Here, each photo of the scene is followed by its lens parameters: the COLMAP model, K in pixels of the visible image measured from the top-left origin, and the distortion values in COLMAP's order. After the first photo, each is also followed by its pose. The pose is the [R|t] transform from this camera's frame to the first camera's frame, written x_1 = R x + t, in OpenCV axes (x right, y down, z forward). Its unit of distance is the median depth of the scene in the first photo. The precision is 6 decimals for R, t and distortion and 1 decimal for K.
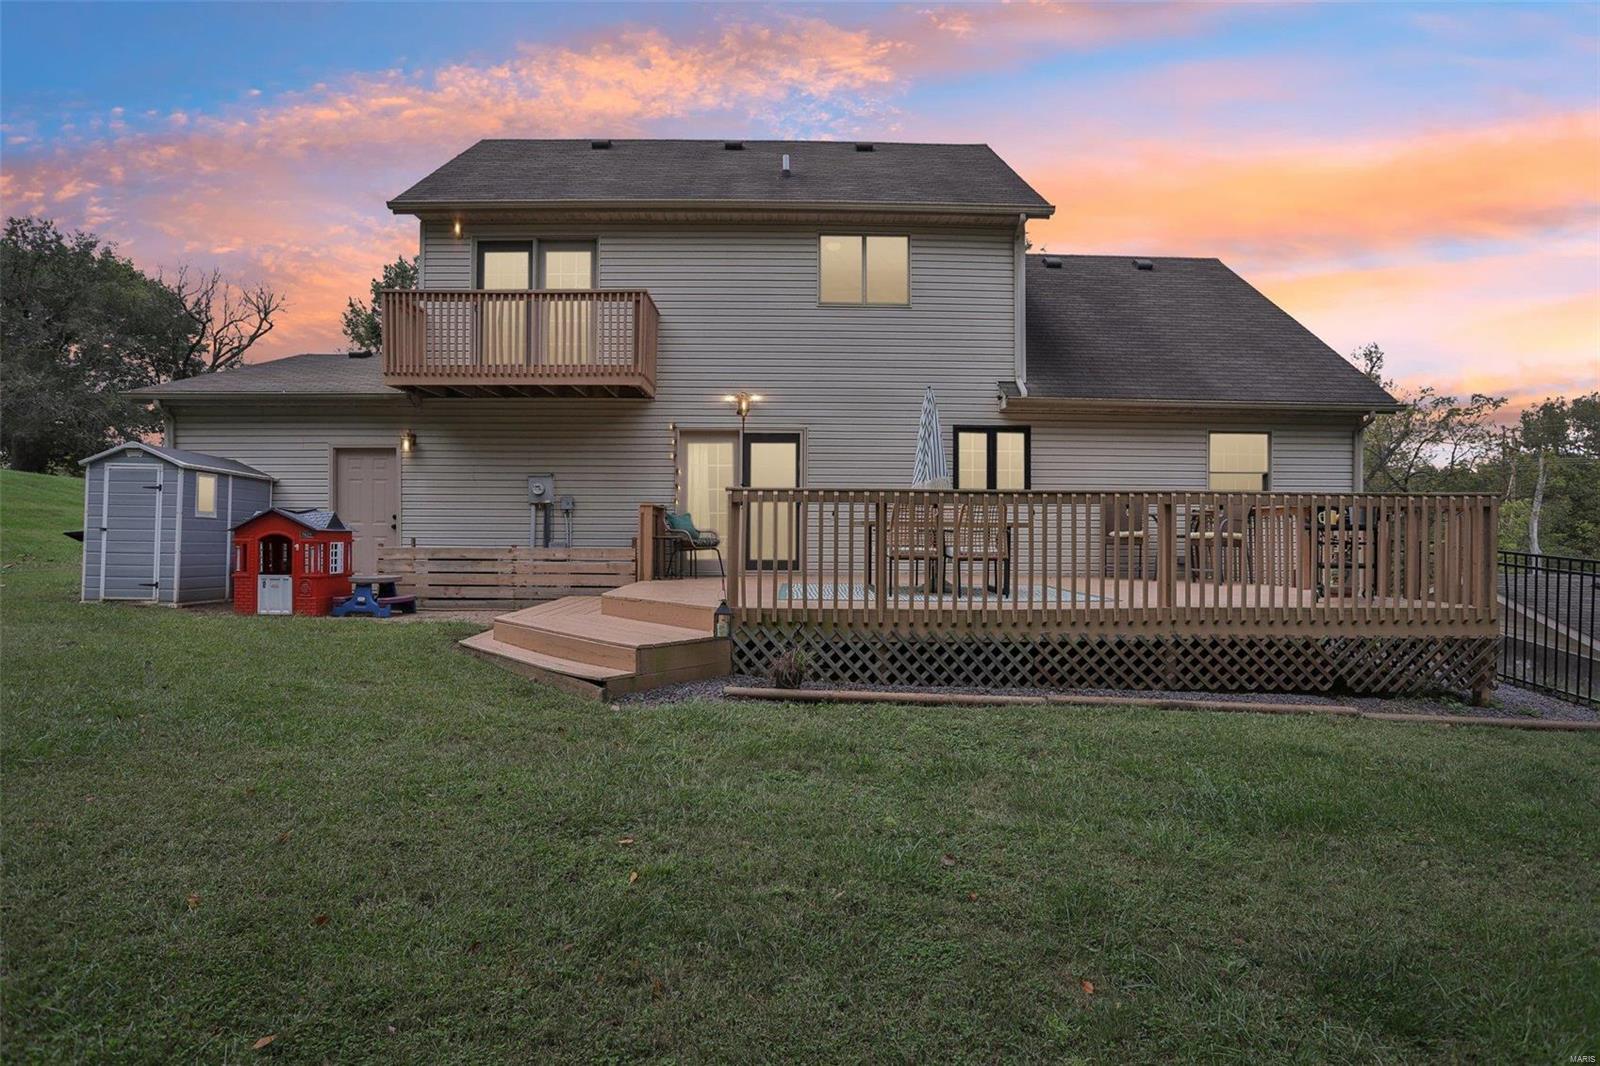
lens RADIAL K [[805.9, 0, 809.9], [0, 805.9, 540.9], [0, 0, 1]] dist [-0.039041, 0.007097]
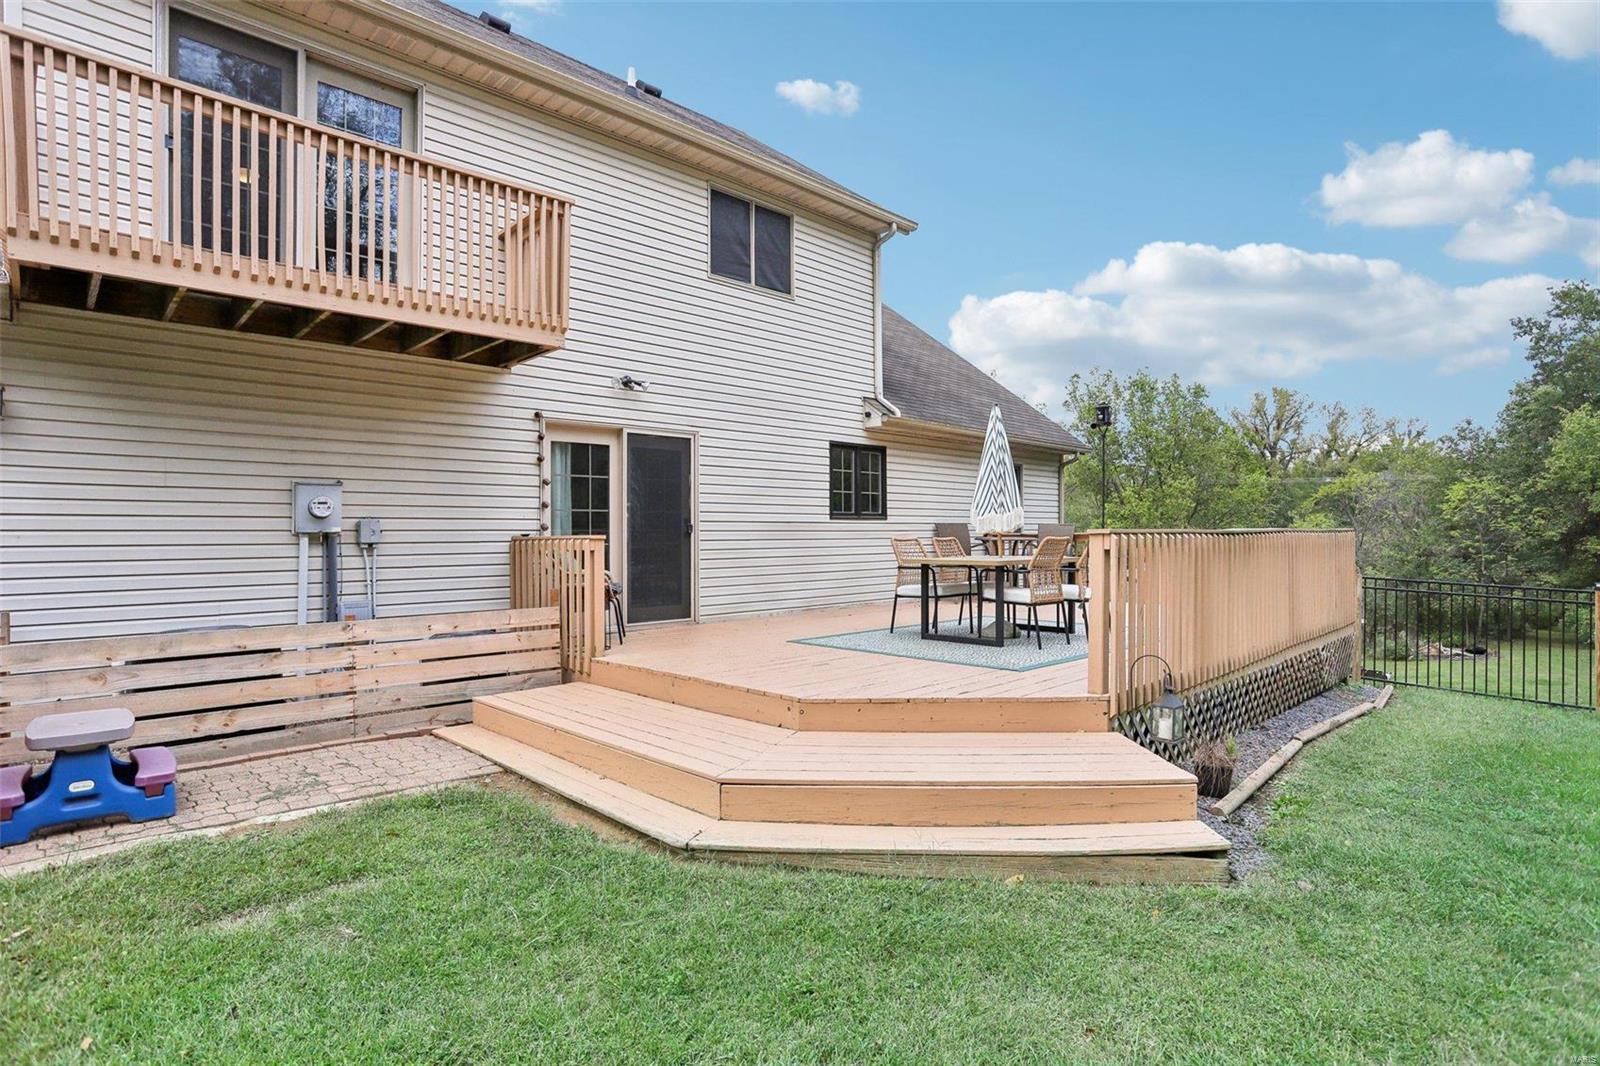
lens RADIAL K [[805.9, 0, 785.6], [0, 805.9, 539.8], [0, 0, 1]] dist [-0.039041, 0.007097]
pose [[0.735901, -0.015560, 0.676911, -0.478458], [0.012227, 0.999878, 0.009692, -0.044038], [-0.676979, 0.001145, 0.736001, 0.384579]]
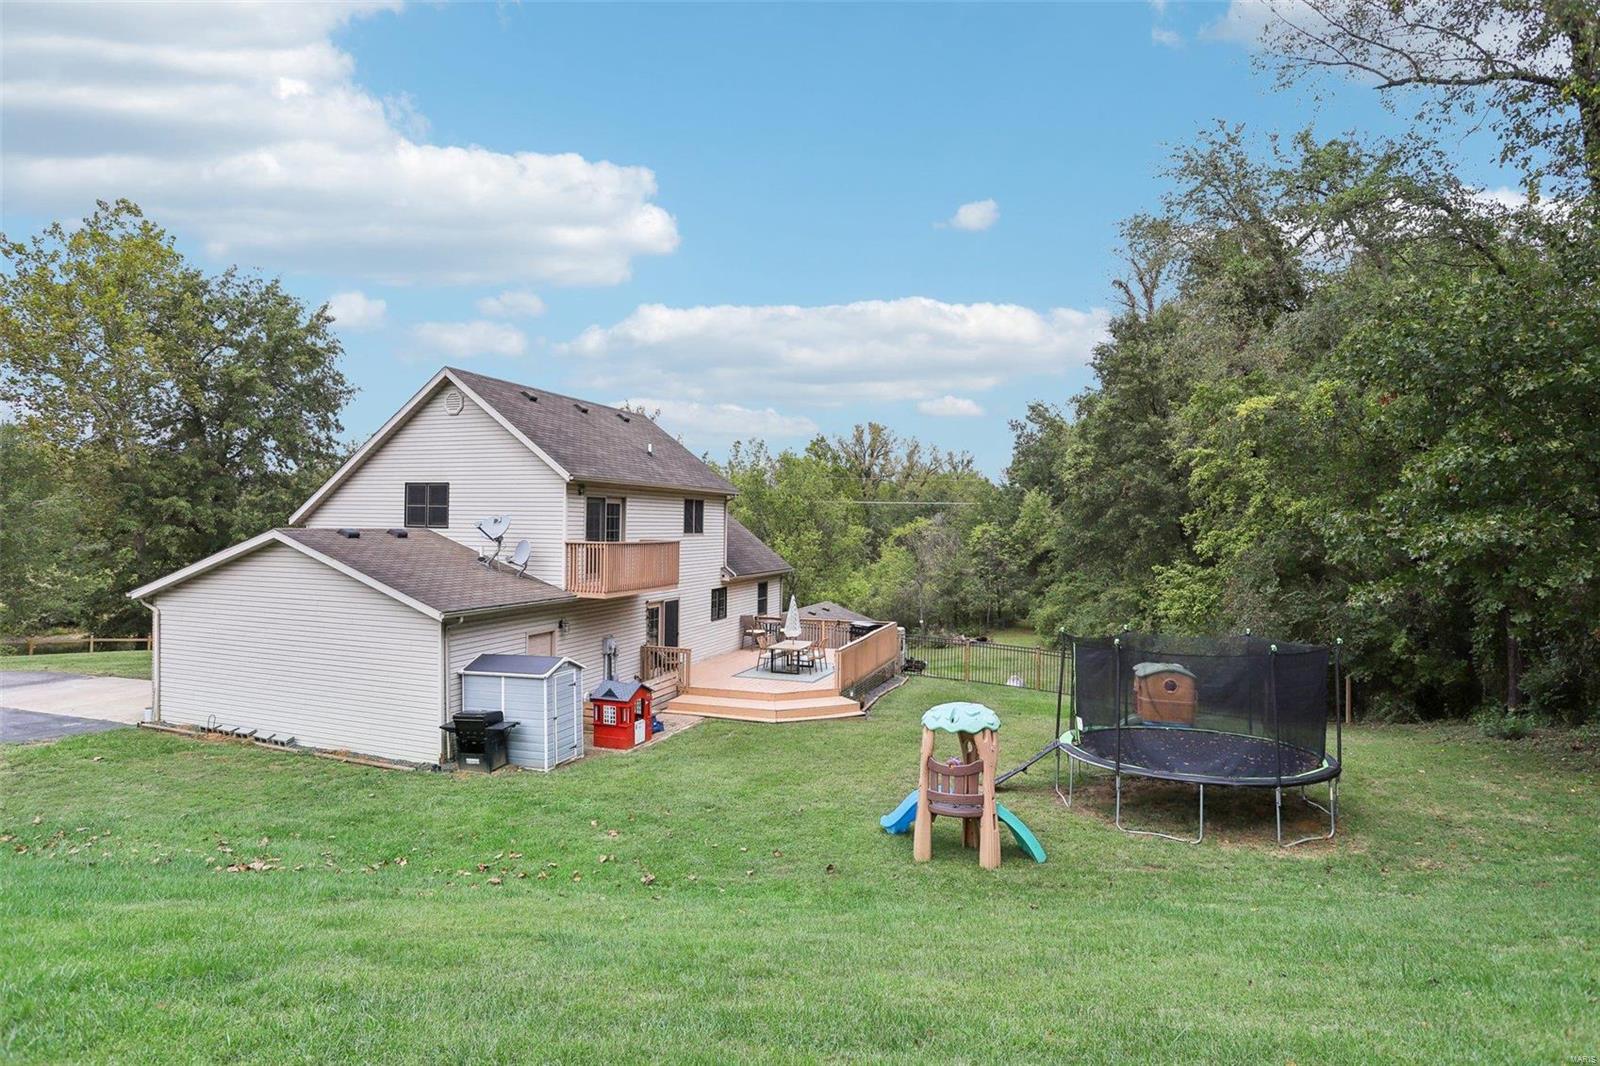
lens RADIAL K [[805.9, 0, 804.0], [0, 805.9, 527.8], [0, 0, 1]] dist [-0.039041, 0.007097]
pose [[0.347794, -0.001574, 0.937570, -1.808219], [-0.001708, 0.999996, 0.002312, -0.322694], [-0.937570, -0.002405, 0.347789, 0.021059]]
